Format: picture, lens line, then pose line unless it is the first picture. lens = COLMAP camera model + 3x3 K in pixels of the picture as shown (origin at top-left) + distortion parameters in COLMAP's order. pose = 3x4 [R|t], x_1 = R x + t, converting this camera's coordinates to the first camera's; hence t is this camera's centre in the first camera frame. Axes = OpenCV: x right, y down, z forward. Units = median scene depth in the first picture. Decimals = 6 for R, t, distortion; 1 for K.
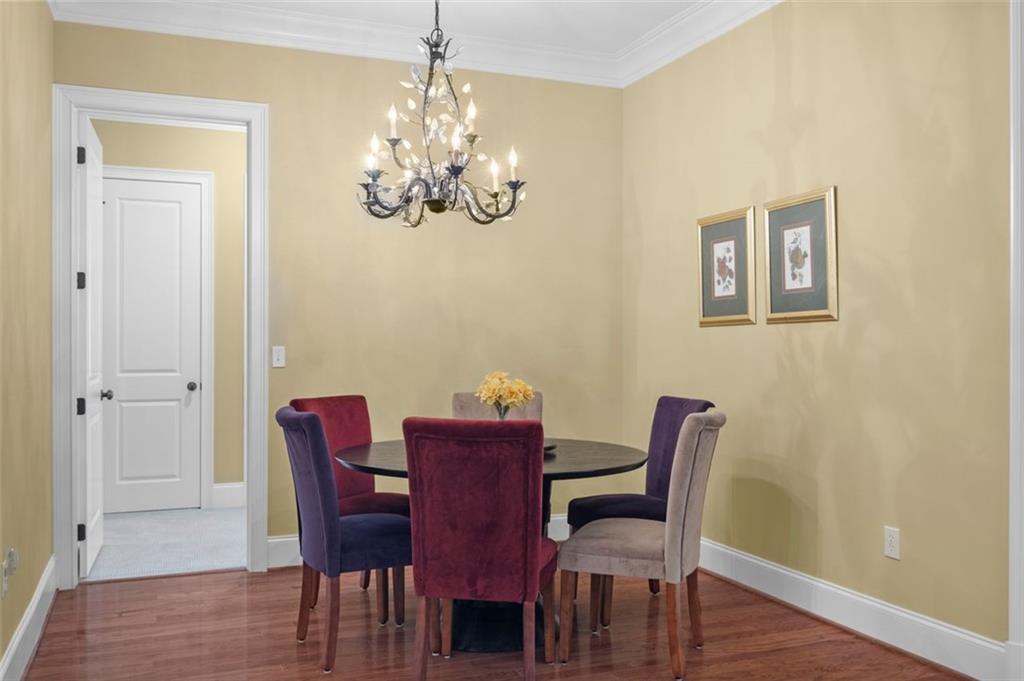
lens RADIAL K [[873.1, 0, 541.1], [0, 873.1, 342.1], [0, 0, 1]] dist [0.000842, 0.006715]
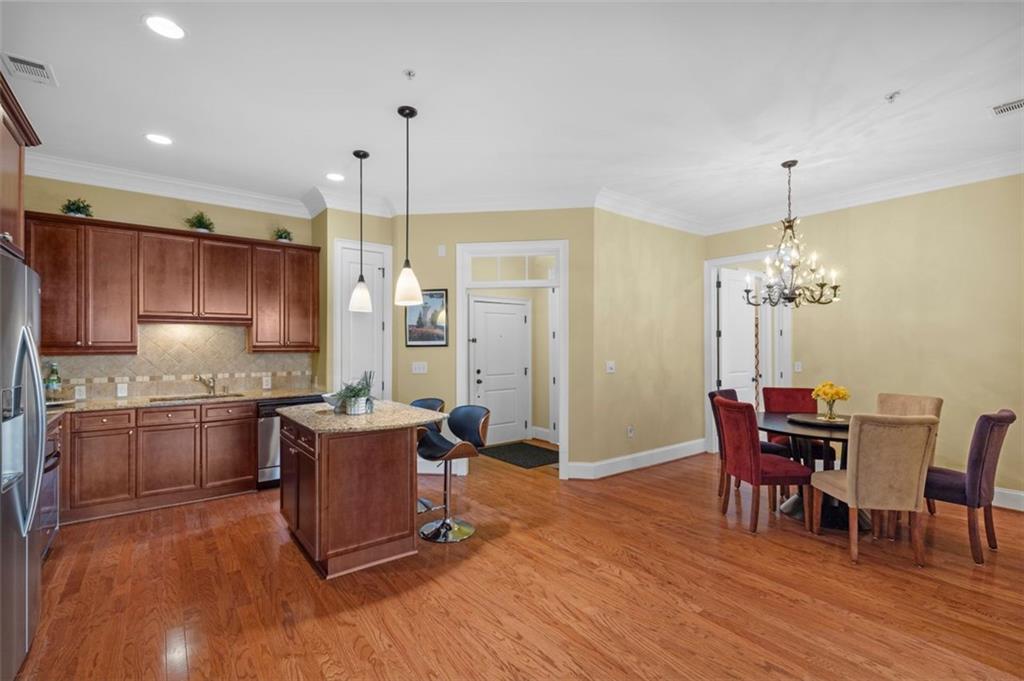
lens RADIAL K [[462.1, 0, 506.4], [0, 462.1, 341.2], [0, 0, 1]] dist [0.010145, -0.001788]
pose [[0.263007, -0.008288, -0.964758, 0.700711], [0.008936, 0.999941, -0.006154, -0.052175], [0.964753, -0.007002, 0.263065, 0.052635]]
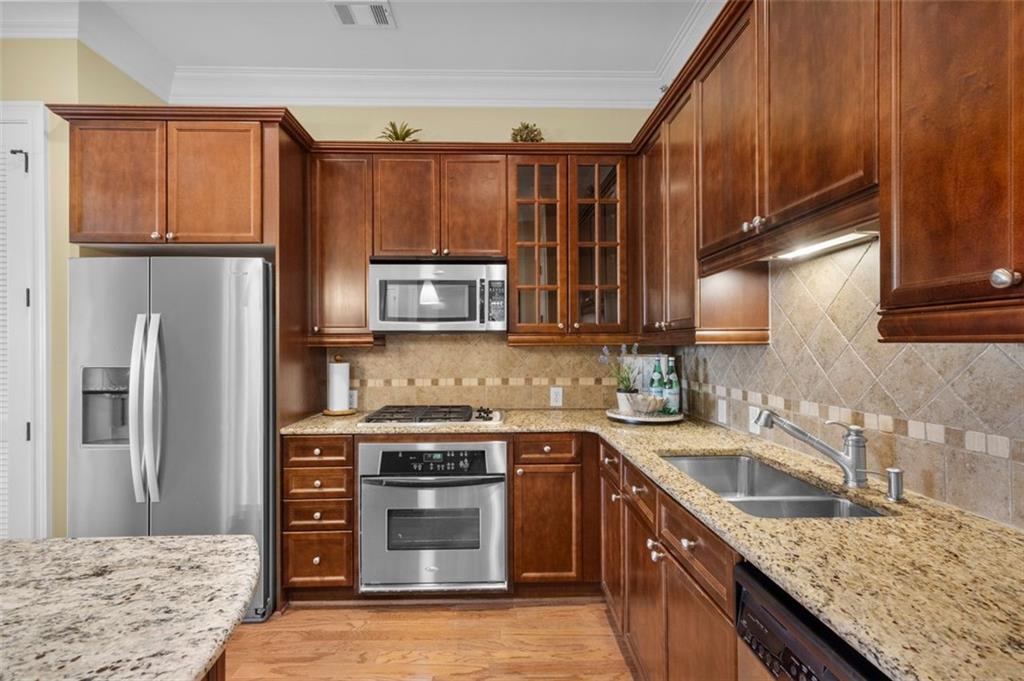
lens RADIAL K [[462.1, 0, 507.7], [0, 462.1, 344.0], [0, 0, 1]] dist [0.010145, -0.001788]
pose [[-0.936153, 0.007539, 0.351511, -0.495500], [0.004573, 0.999947, -0.009269, -0.033253], [-0.351562, -0.007070, -0.936138, 0.048173]]
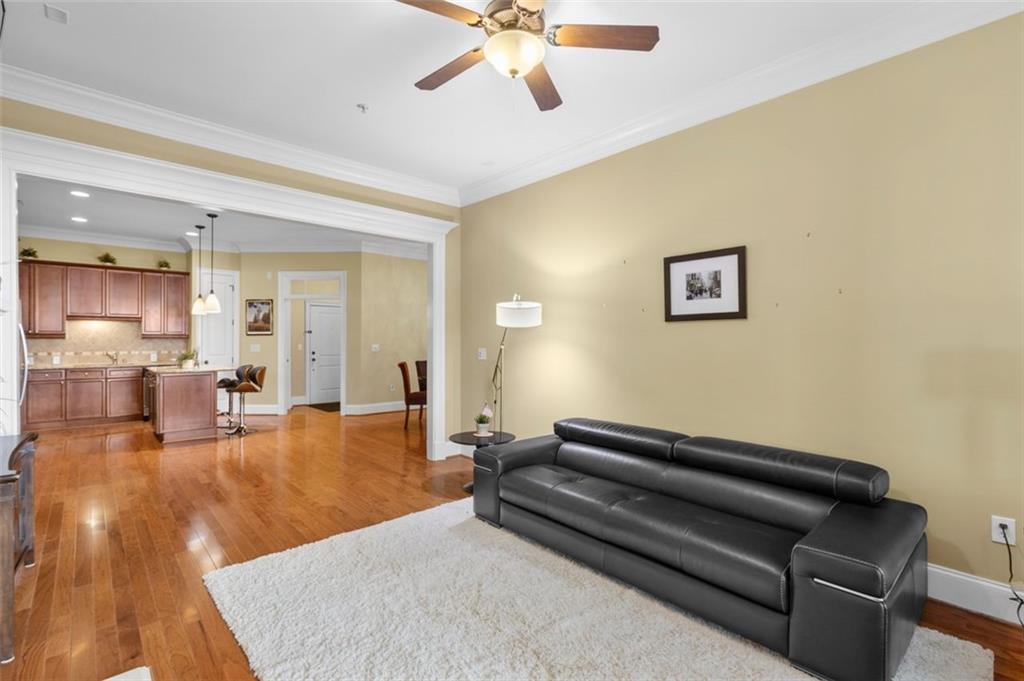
lens RADIAL K [[462.1, 0, 496.2], [0, 462.1, 337.4], [0, 0, 1]] dist [0.010145, -0.001788]
pose [[0.337053, -0.002414, -0.941483, 1.685535], [0.005884, 0.999983, -0.000458, -0.030399], [0.941467, -0.005386, 0.337061, 0.467266]]
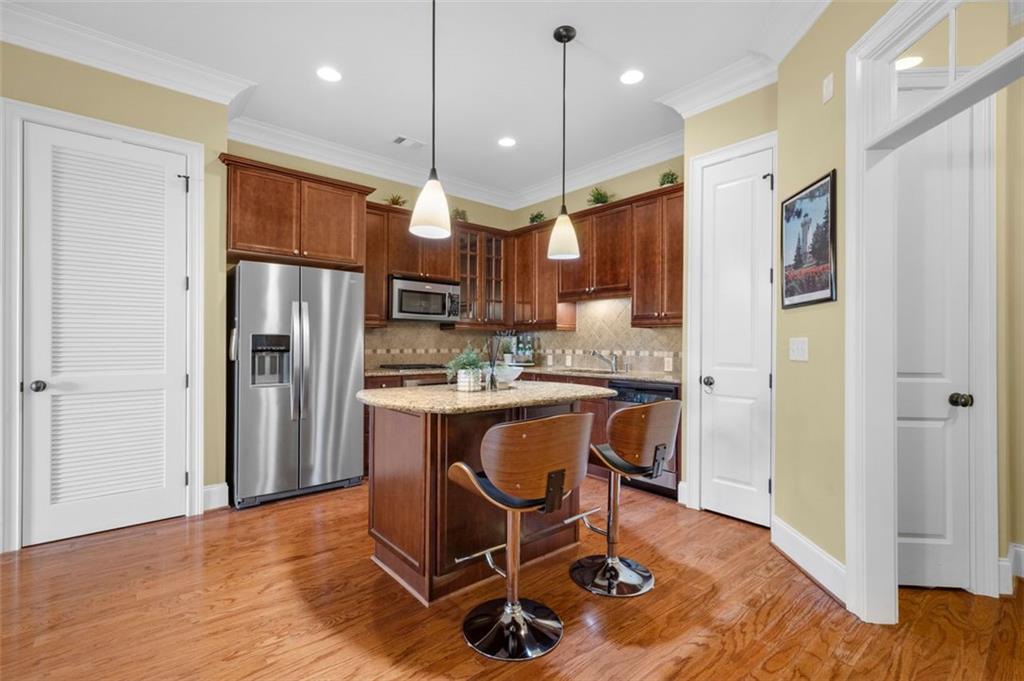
lens RADIAL K [[462.1, 0, 509.6], [0, 462.1, 341.3], [0, 0, 1]] dist [0.010145, -0.001788]
pose [[-0.948496, -0.005241, -0.316746, -0.014117], [-0.001778, 0.999935, -0.011221, 0.007606], [0.316785, -0.010080, -0.948444, 0.630174]]
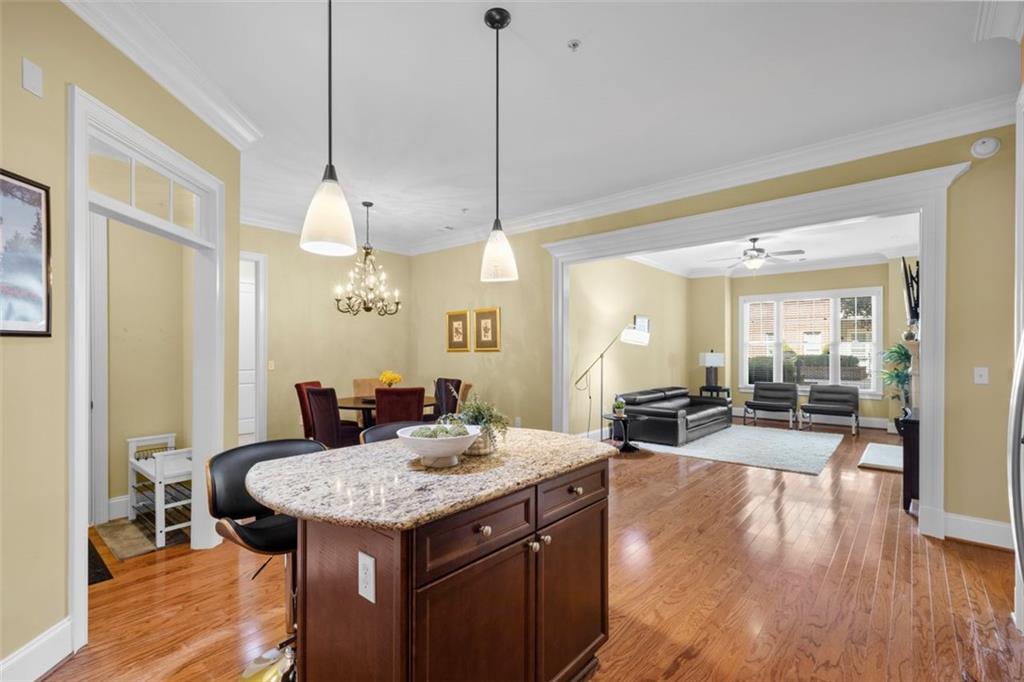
lens RADIAL K [[462.1, 0, 507.9], [0, 462.1, 345.1], [0, 0, 1]] dist [0.010145, -0.001788]
pose [[0.891111, 0.005625, 0.453751, -0.347080], [-0.004376, 0.999983, -0.003802, -0.038723], [-0.453765, 0.001402, 0.891120, -0.422425]]
